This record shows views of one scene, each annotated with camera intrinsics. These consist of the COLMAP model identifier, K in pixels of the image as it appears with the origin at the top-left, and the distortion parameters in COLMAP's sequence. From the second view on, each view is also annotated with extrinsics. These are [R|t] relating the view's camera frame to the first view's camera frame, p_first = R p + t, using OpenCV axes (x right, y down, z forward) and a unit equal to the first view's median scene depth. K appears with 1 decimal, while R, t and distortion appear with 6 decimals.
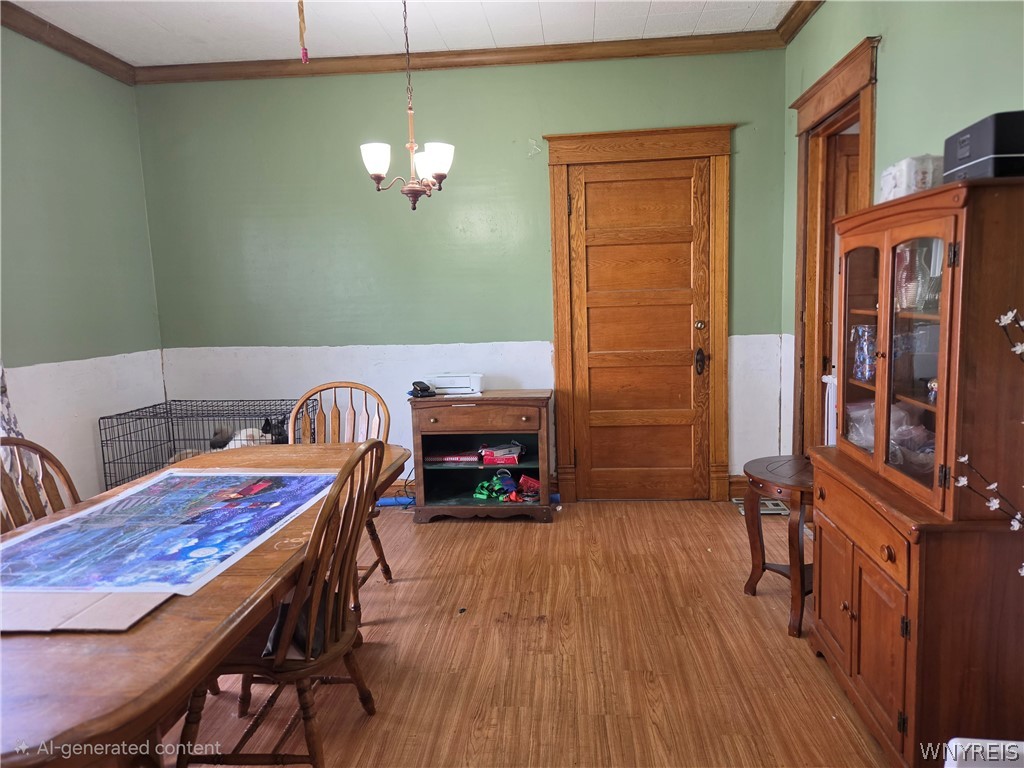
lens RADIAL K [[689.2, 0, 512.0], [0, 689.2, 384.0], [0, 0, 1]] dist [0.063716, -0.066072]
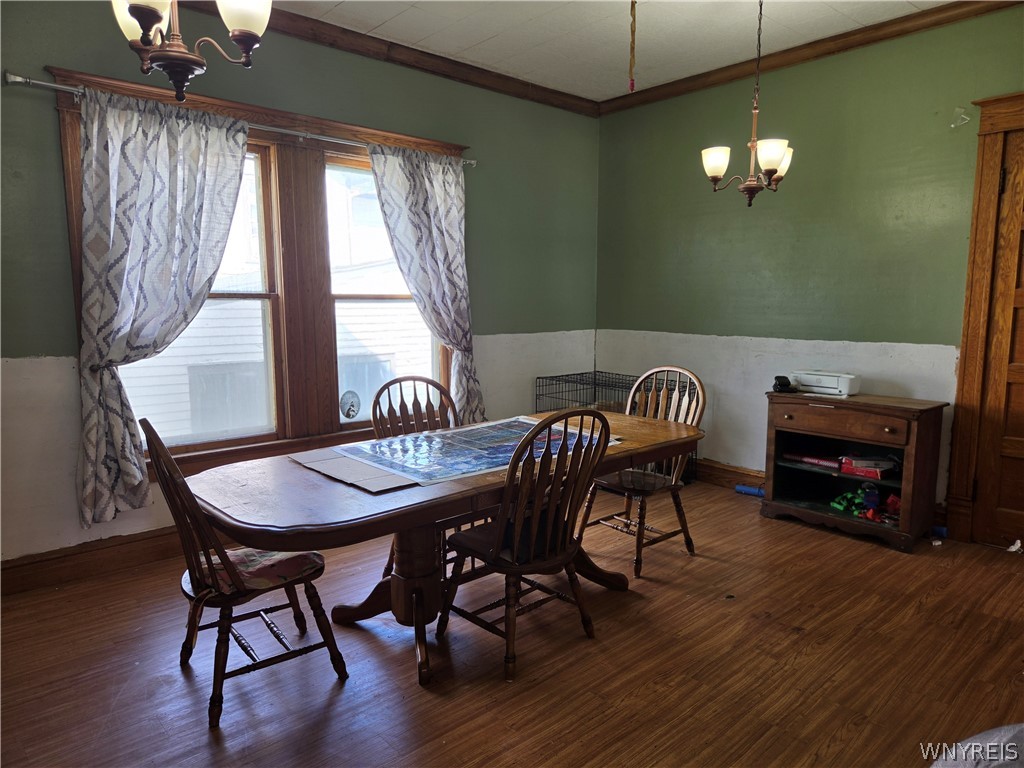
lens RADIAL K [[689.2, 0, 512.0], [0, 689.2, 384.0], [0, 0, 1]] dist [0.063716, -0.066072]
pose [[0.712085, 0.114253, -0.692735, 0.280954], [-0.102865, 0.993001, 0.058038, -0.010533], [0.694517, 0.029930, 0.718854, 0.015588]]
